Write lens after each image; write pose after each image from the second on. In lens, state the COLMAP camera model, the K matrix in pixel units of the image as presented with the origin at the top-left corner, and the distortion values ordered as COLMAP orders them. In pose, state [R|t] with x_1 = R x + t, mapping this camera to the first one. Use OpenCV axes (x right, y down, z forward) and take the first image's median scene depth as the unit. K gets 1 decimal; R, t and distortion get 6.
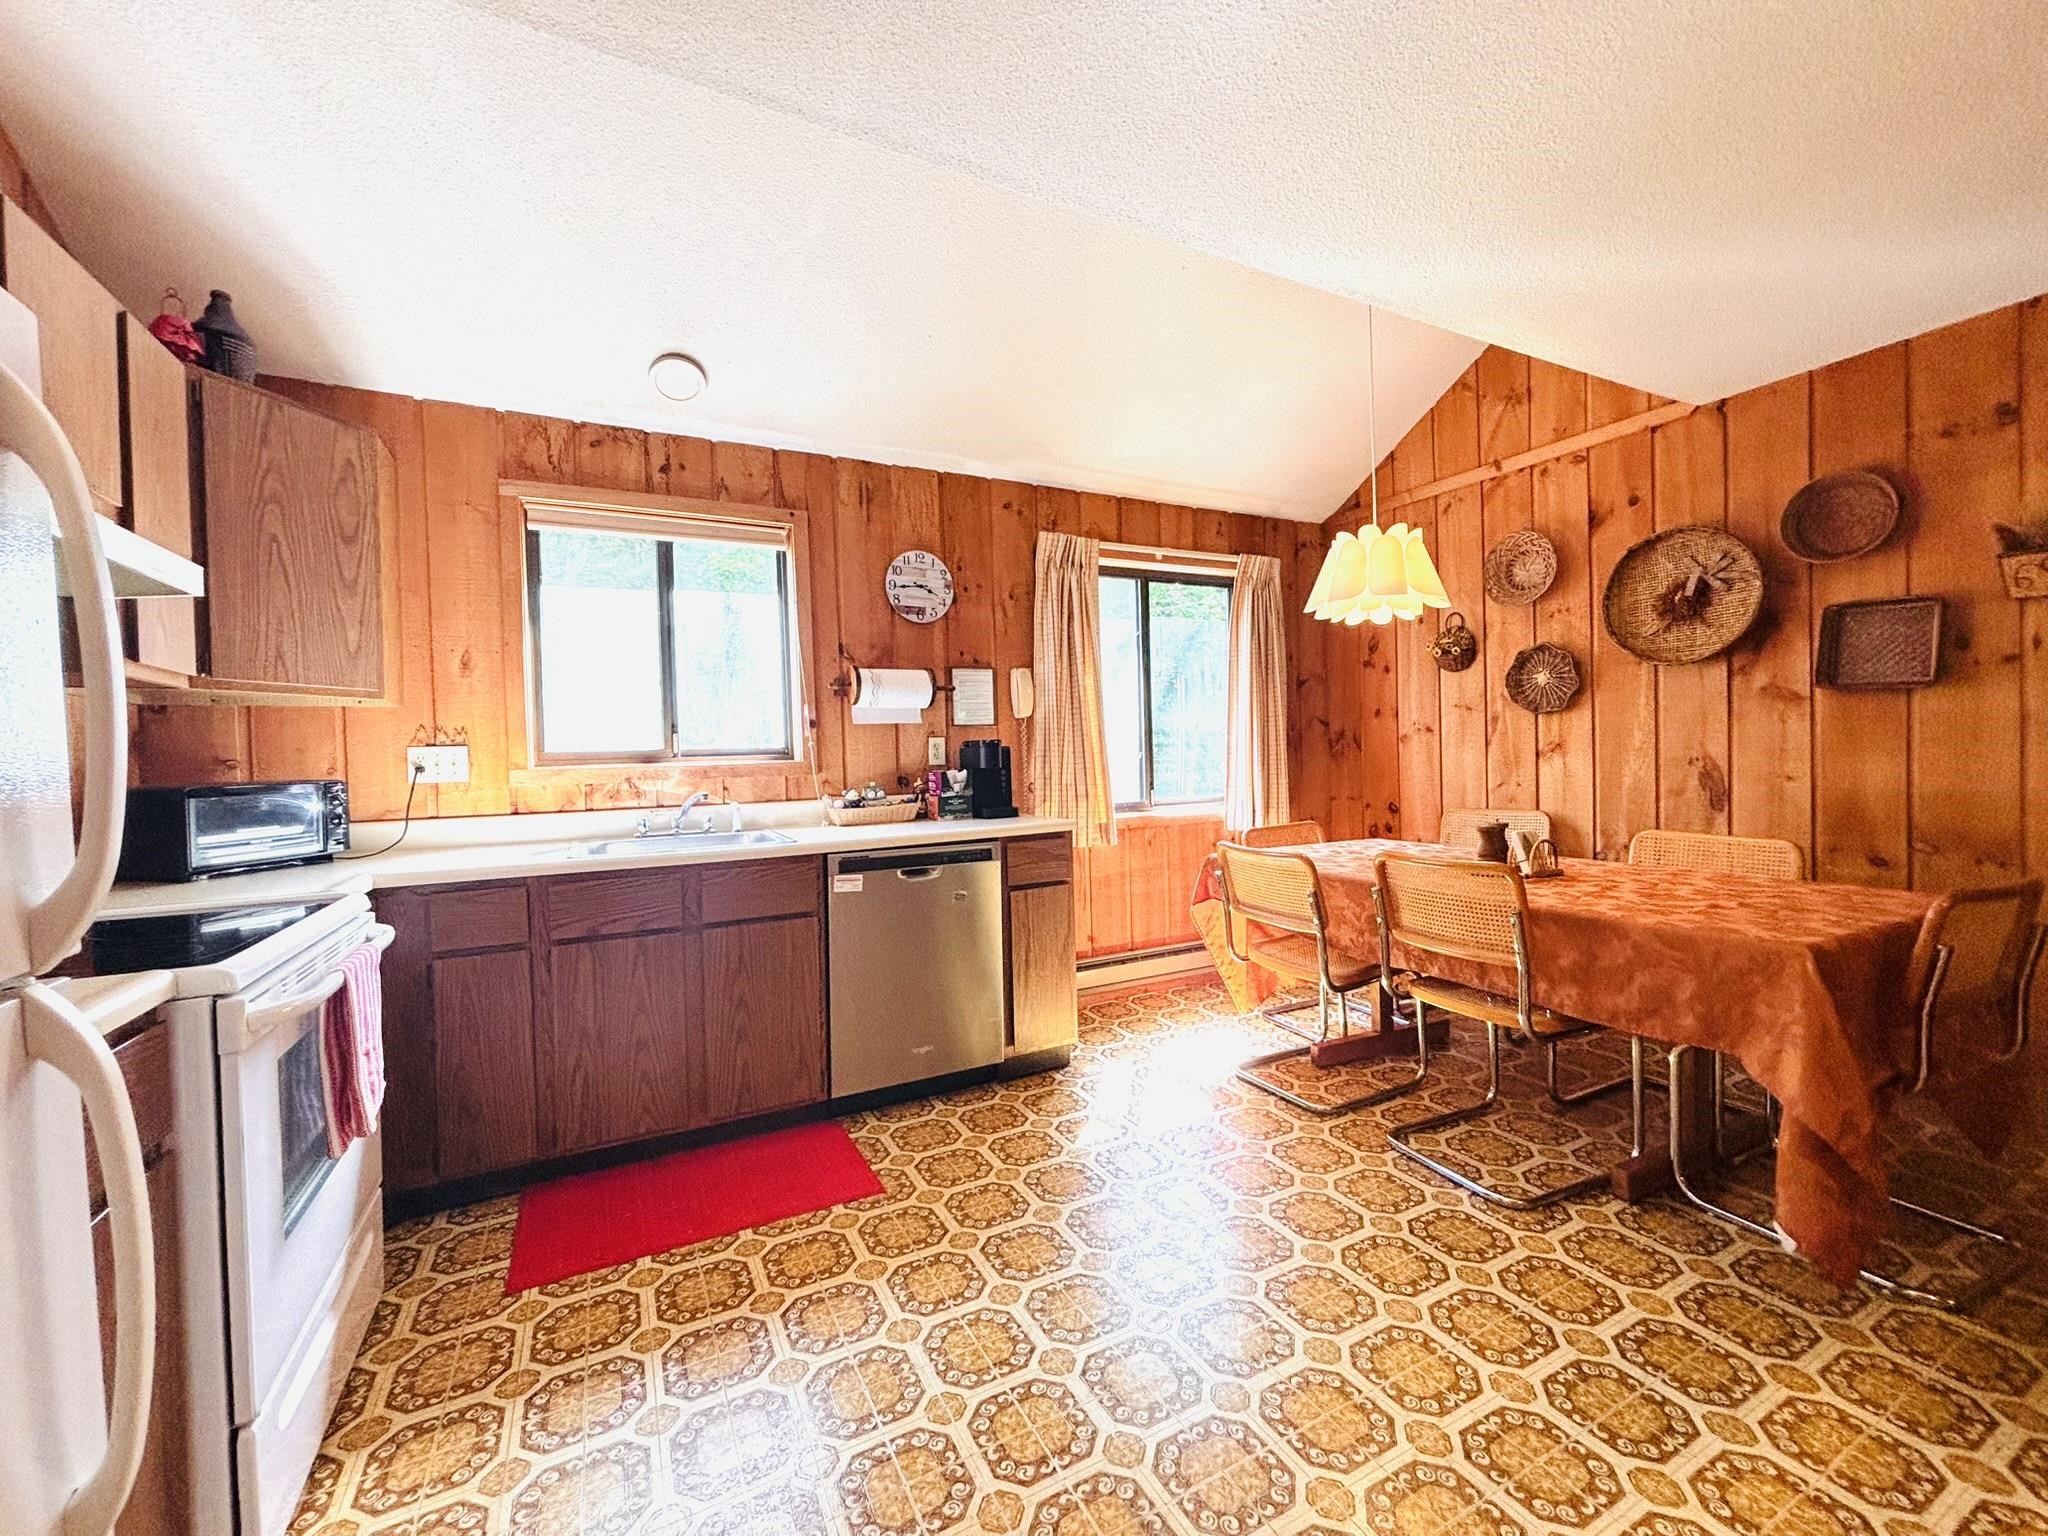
lens RADIAL K [[818.2, 0, 1027.9], [0, 818.2, 770.6], [0, 0, 1]] dist [0.001191, -0.001247]
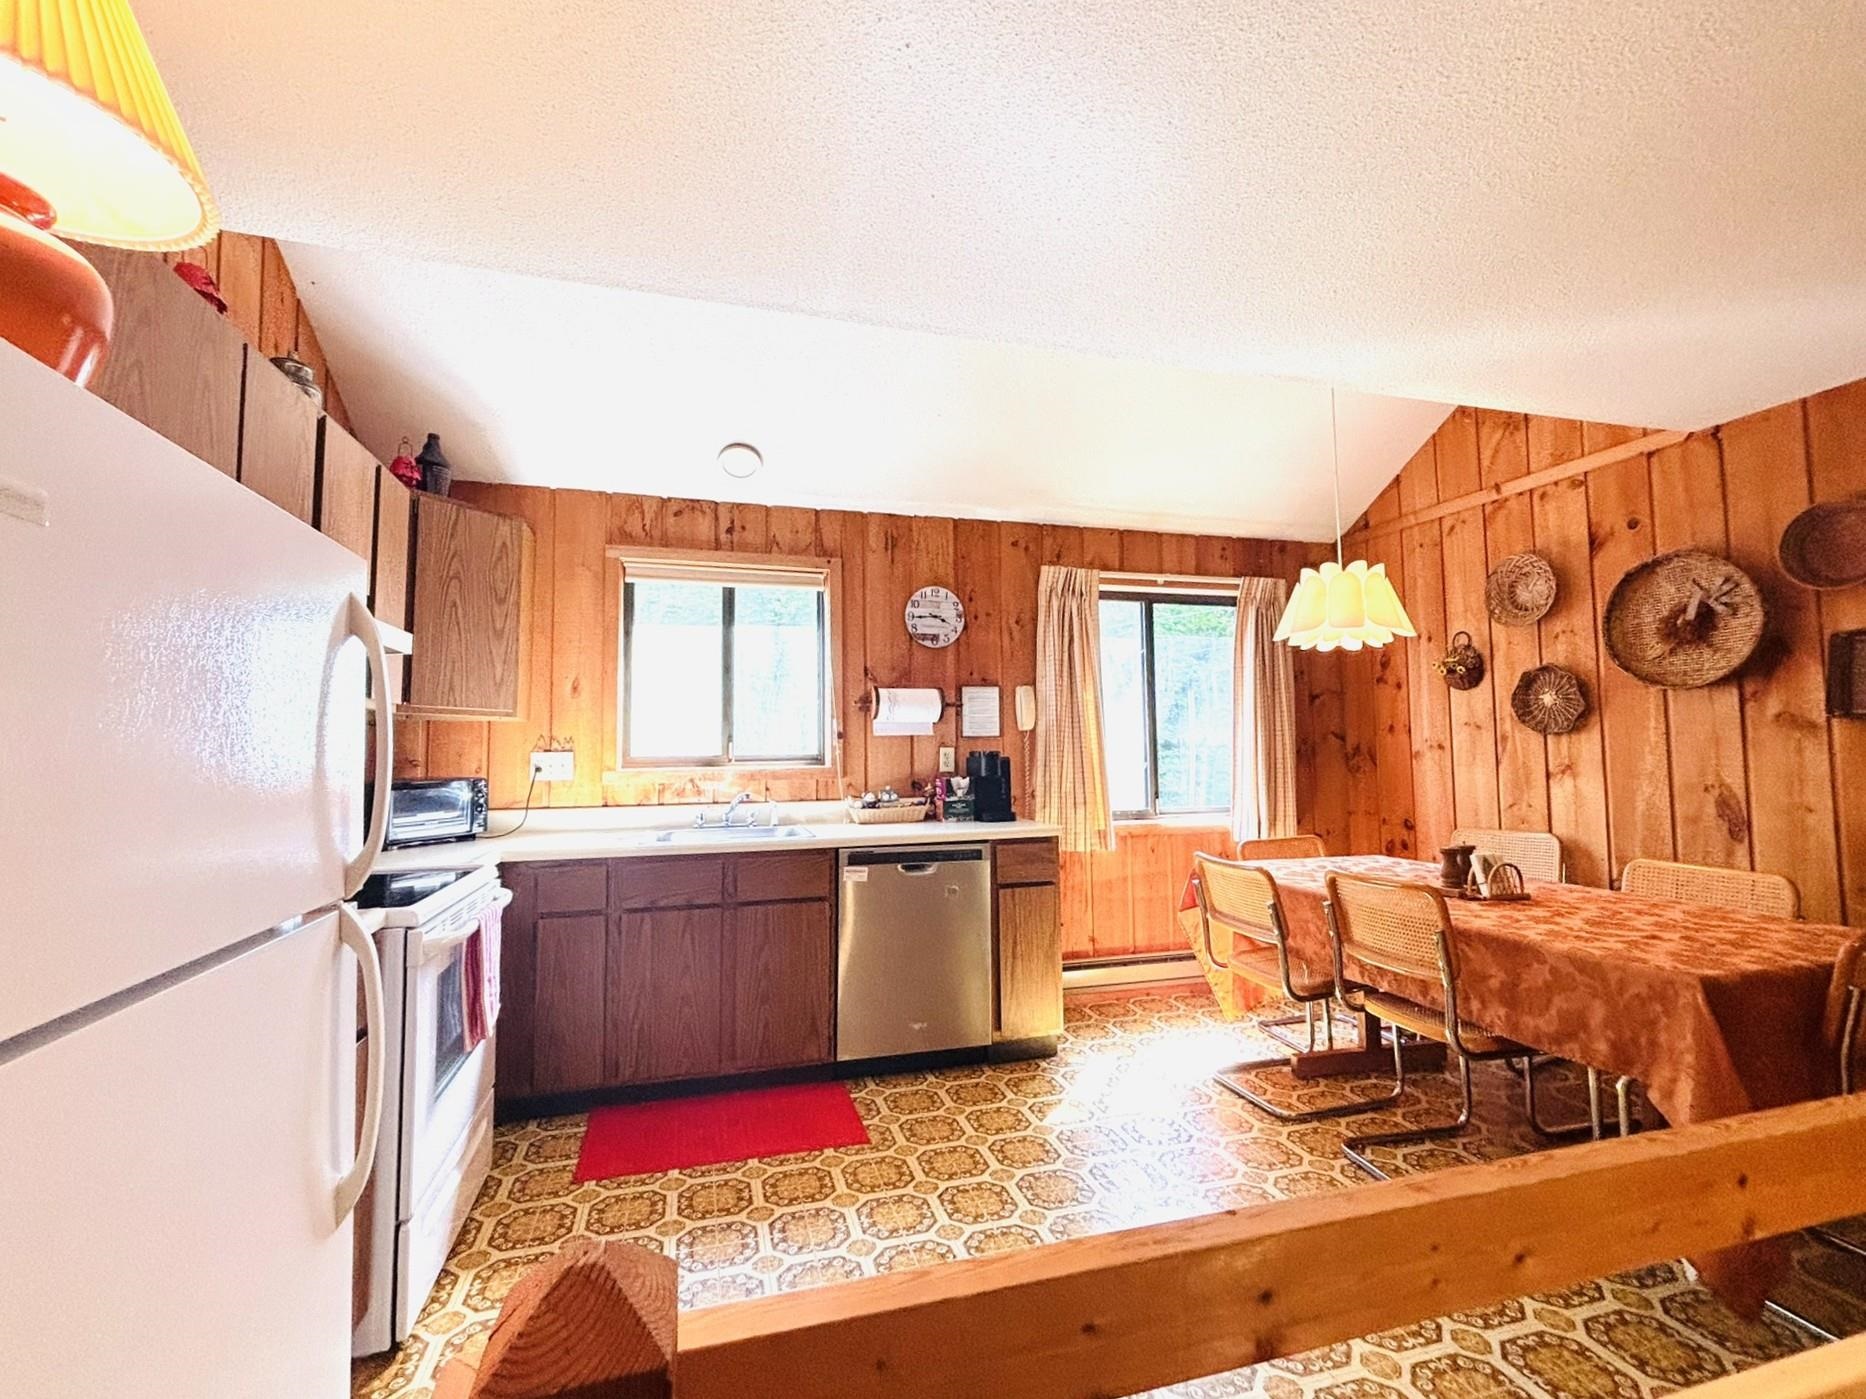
lens RADIAL K [[818.2, 0, 932.5], [0, 818.2, 702.4], [0, 0, 1]] dist [0.001056, -0.000670]
pose [[0.980492, 0.006077, -0.196464, 0.099475], [-0.021395, 0.996883, -0.075940, -0.018881], [0.195390, 0.078662, 0.977566, -0.125889]]
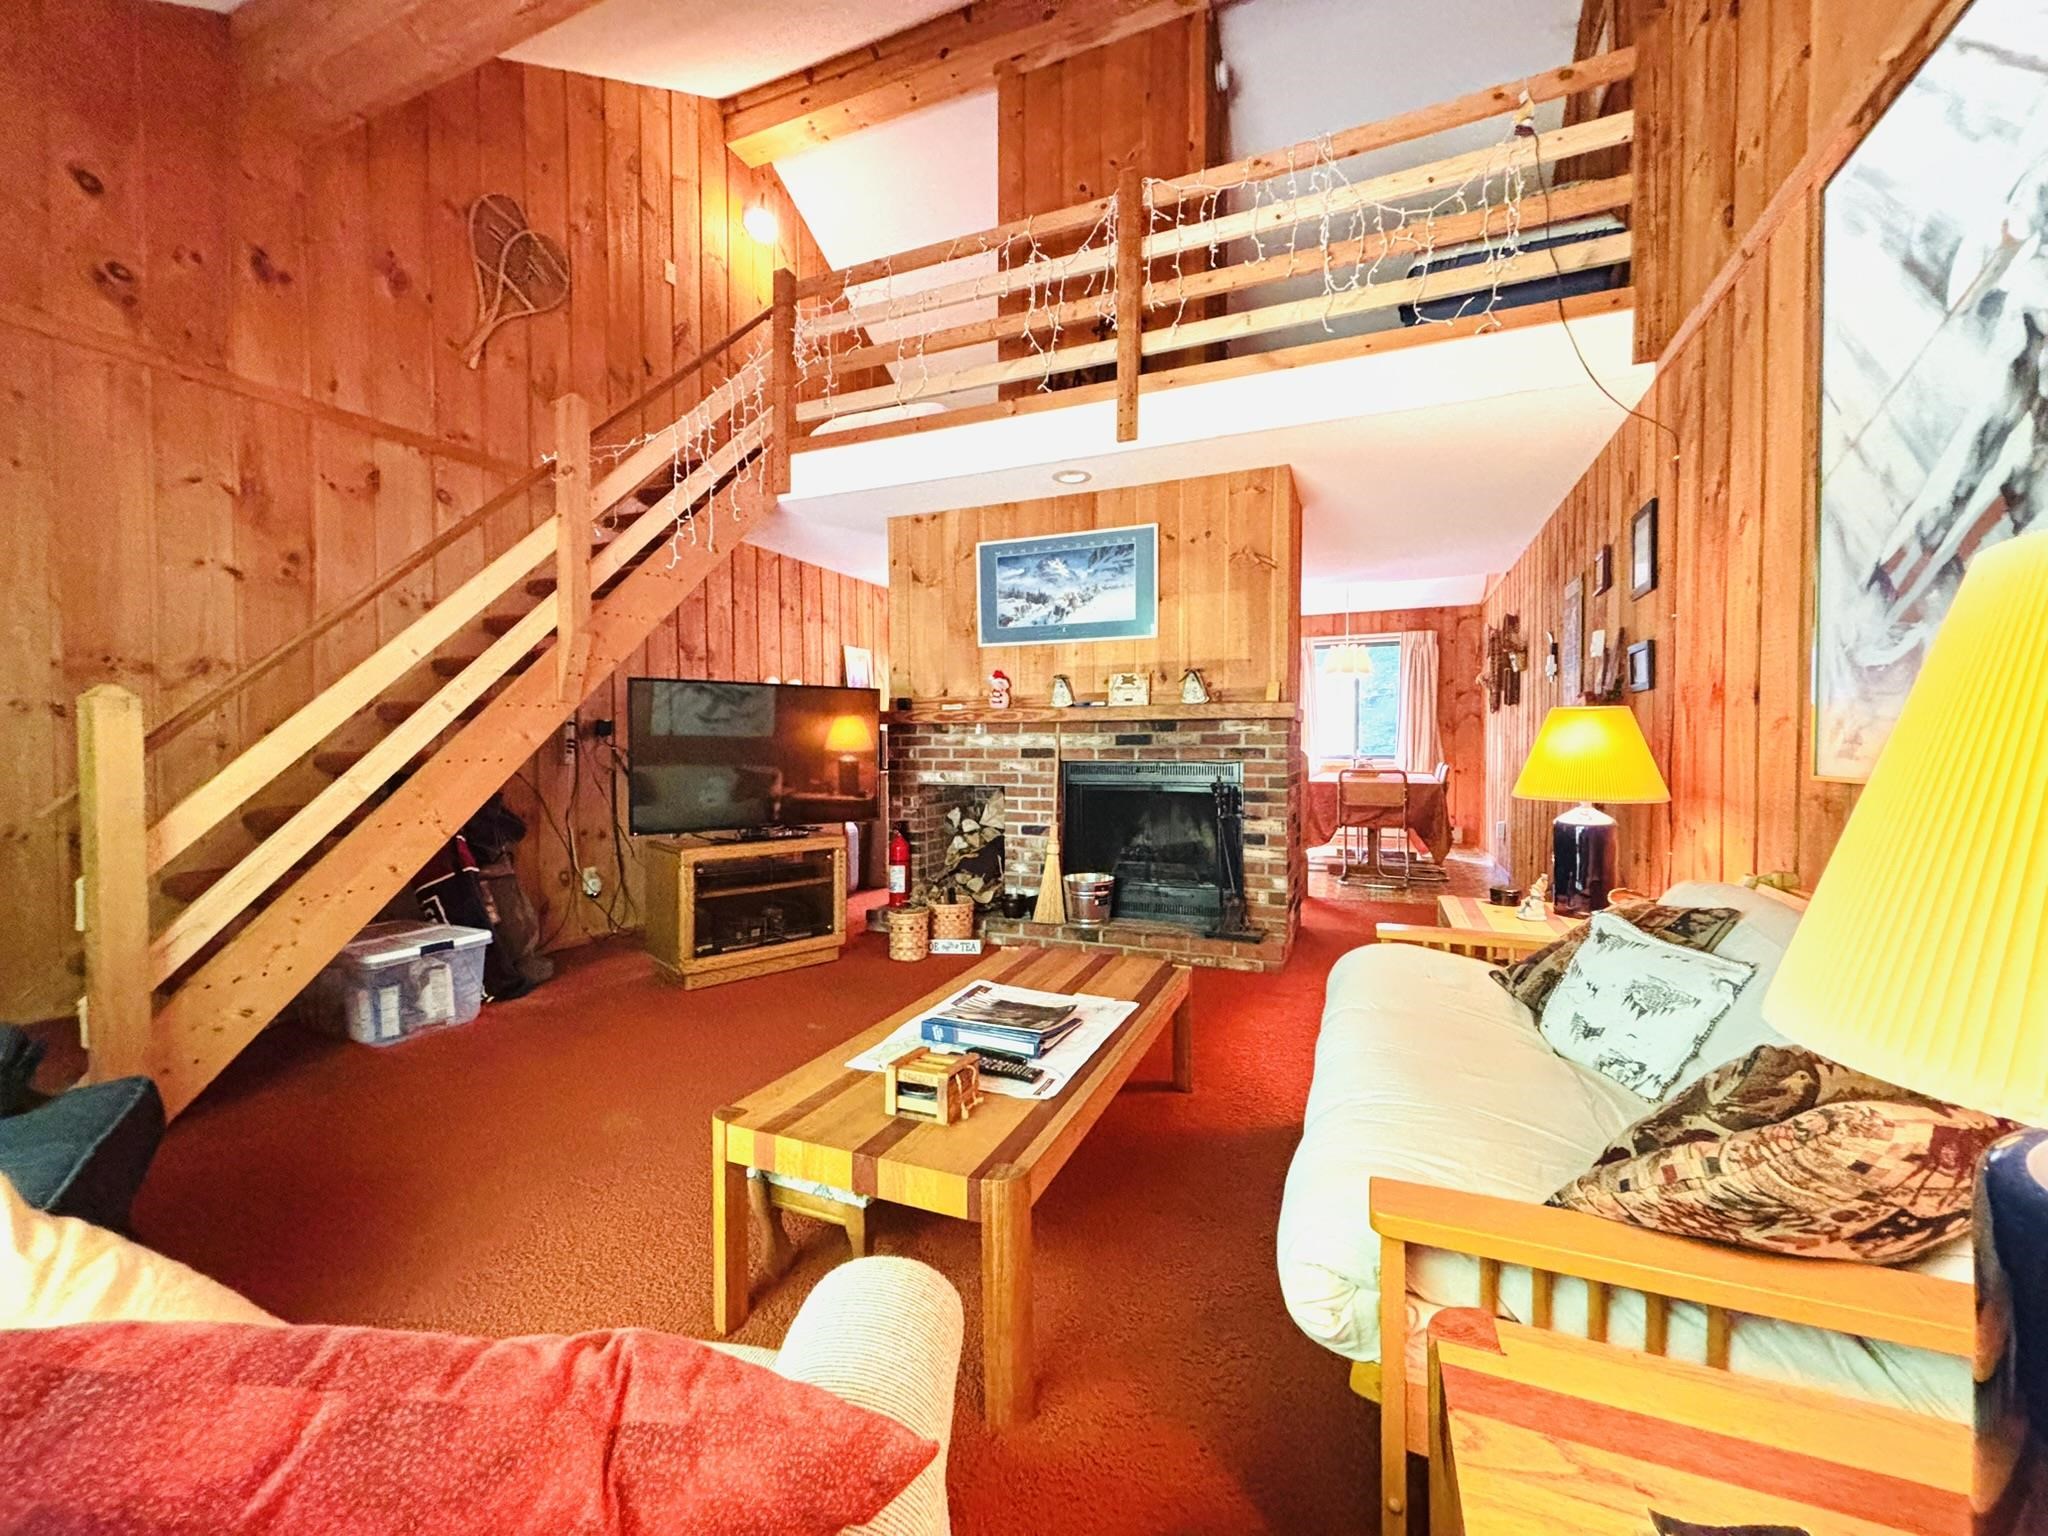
lens RADIAL K [[818.2, 0, 1034.4], [0, 818.2, 760.1], [0, 0, 1]] dist [0.001191, -0.001247]
pose [[0.645939, 0.040093, -0.762336, 1.567114], [-0.033183, 0.999151, 0.024431, 0.033570], [0.762668, 0.009516, 0.646721, -1.247810]]
